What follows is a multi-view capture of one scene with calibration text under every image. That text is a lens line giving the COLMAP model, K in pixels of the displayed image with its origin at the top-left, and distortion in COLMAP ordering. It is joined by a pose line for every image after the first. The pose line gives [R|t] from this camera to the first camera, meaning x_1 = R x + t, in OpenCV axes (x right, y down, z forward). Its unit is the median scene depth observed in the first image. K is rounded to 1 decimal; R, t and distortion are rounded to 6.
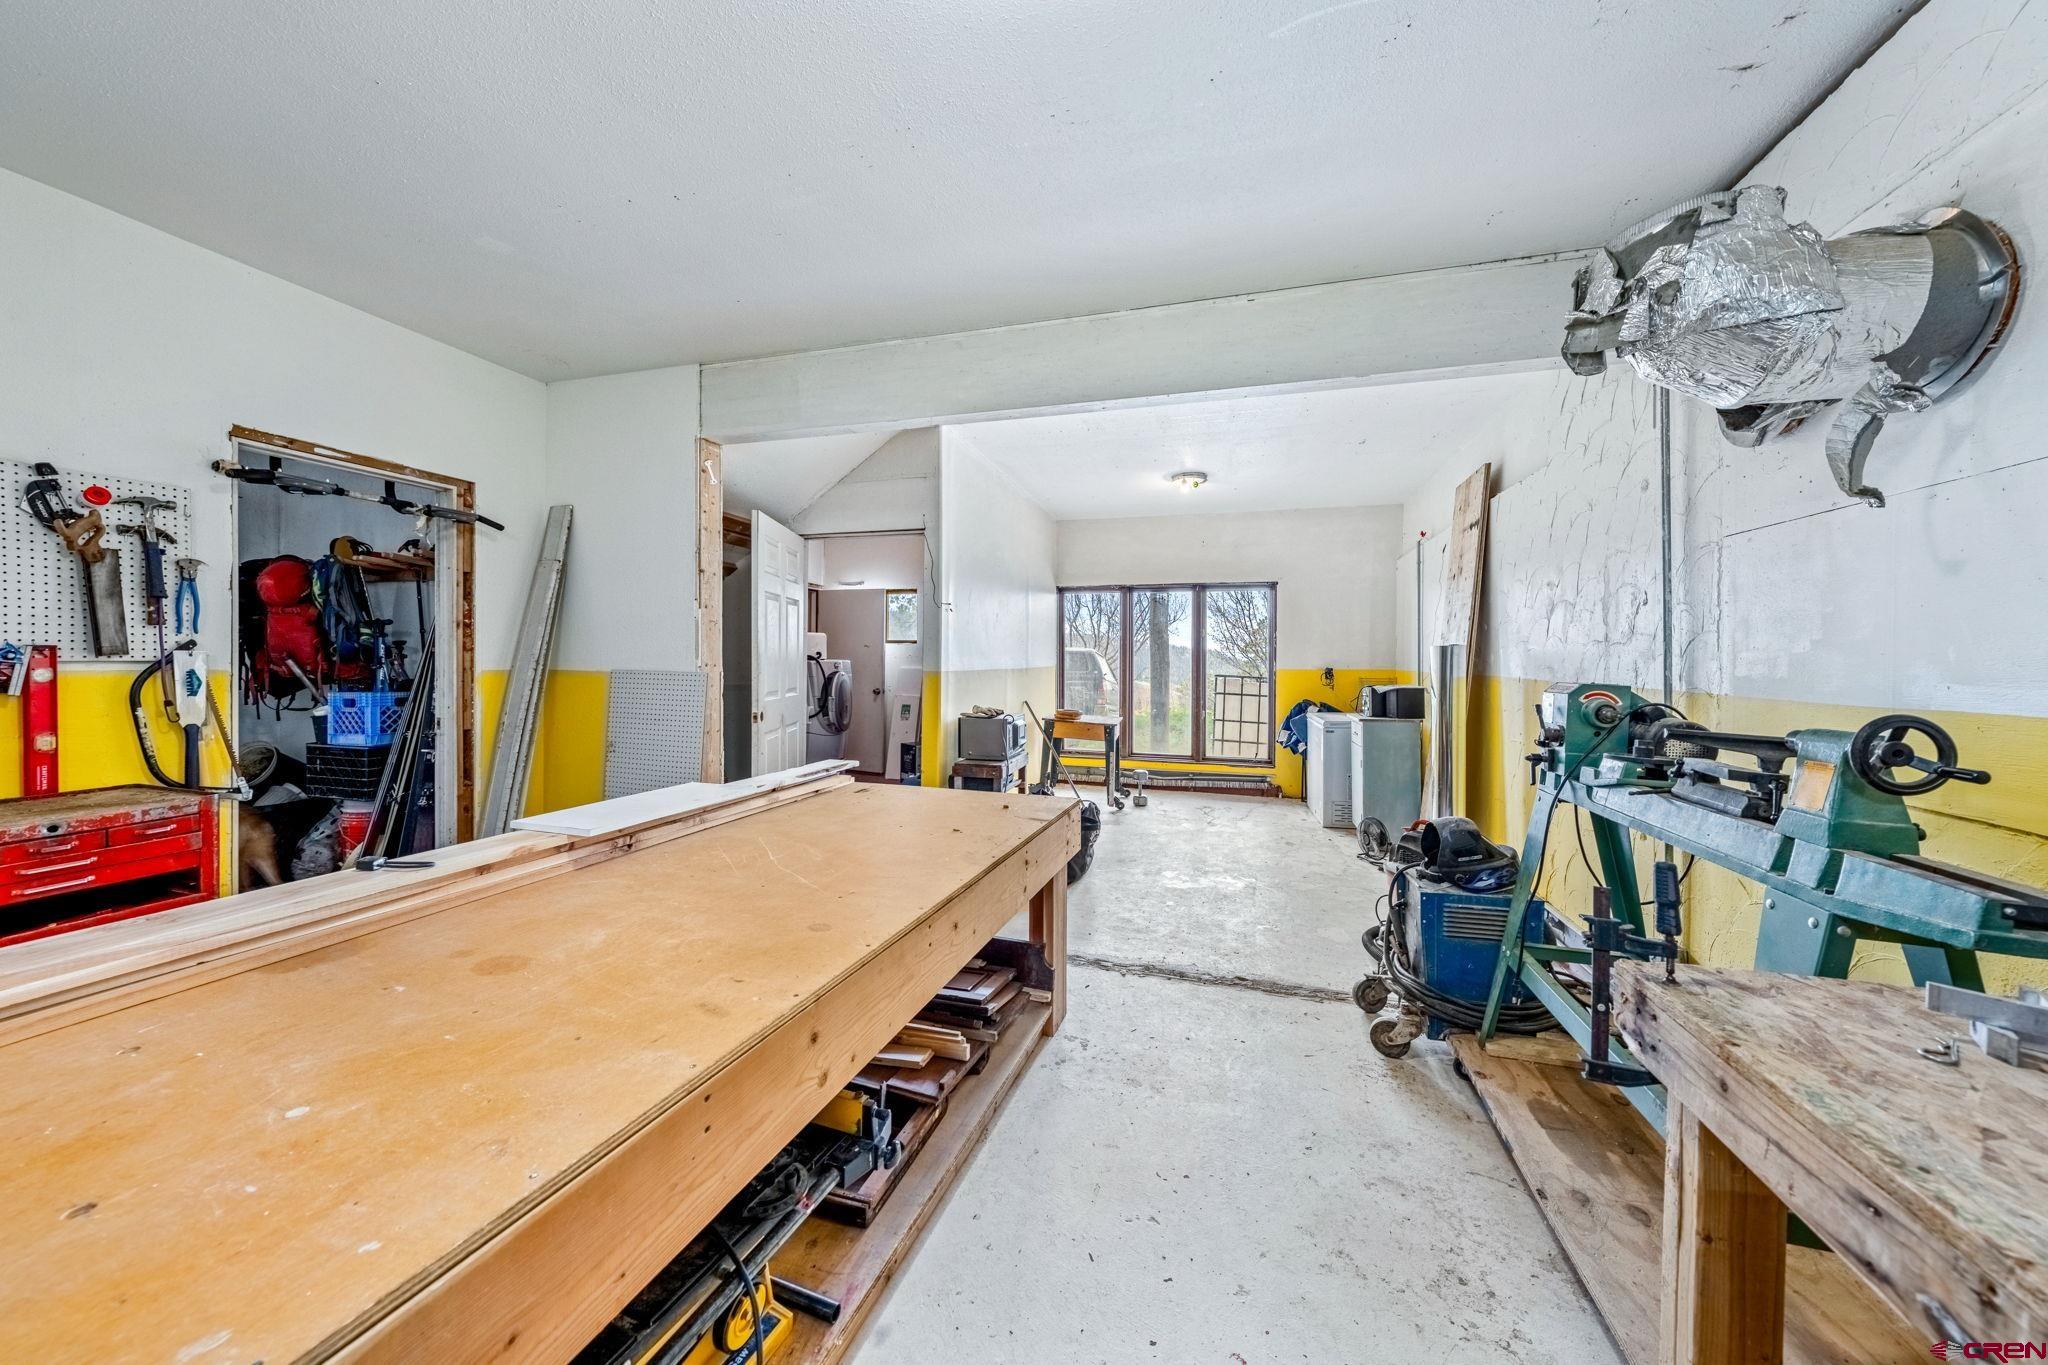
lens RADIAL K [[708.5, 0, 1024.7], [0, 708.5, 673.6], [0, 0, 1]] dist [-0.003186, 0.000741]
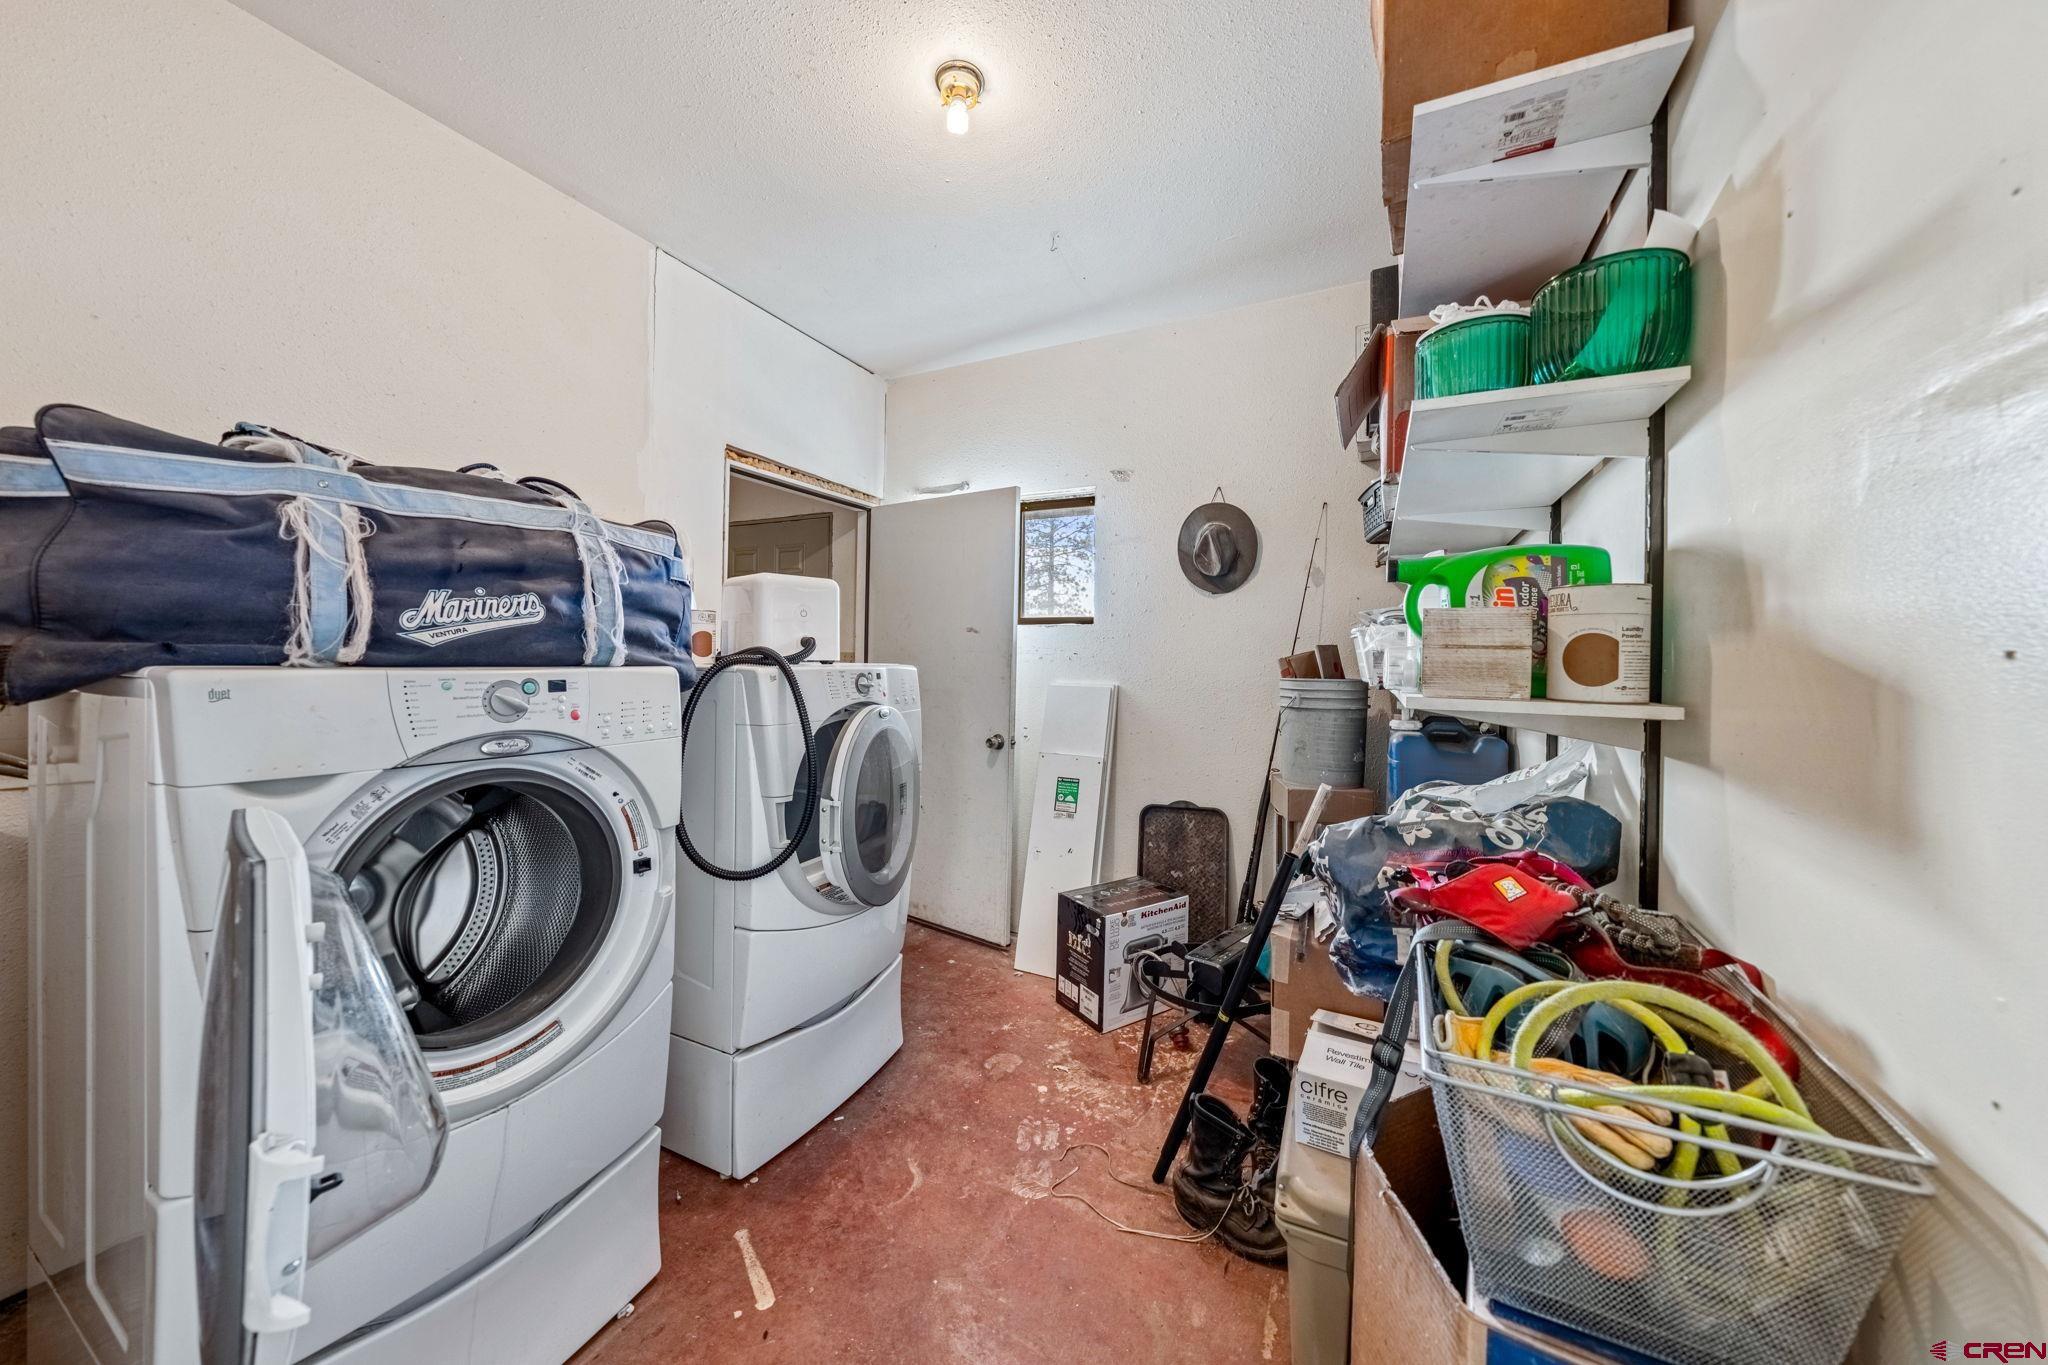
lens RADIAL K [[708.5, 0, 1028.3], [0, 708.5, 676.6], [0, 0, 1]] dist [-0.003186, 0.000741]
pose [[0.984198, 0.006688, -0.176945, -0.136513], [-0.006610, 0.999978, 0.001032, -0.015168], [0.176948, 0.000154, 0.984220, 0.693298]]
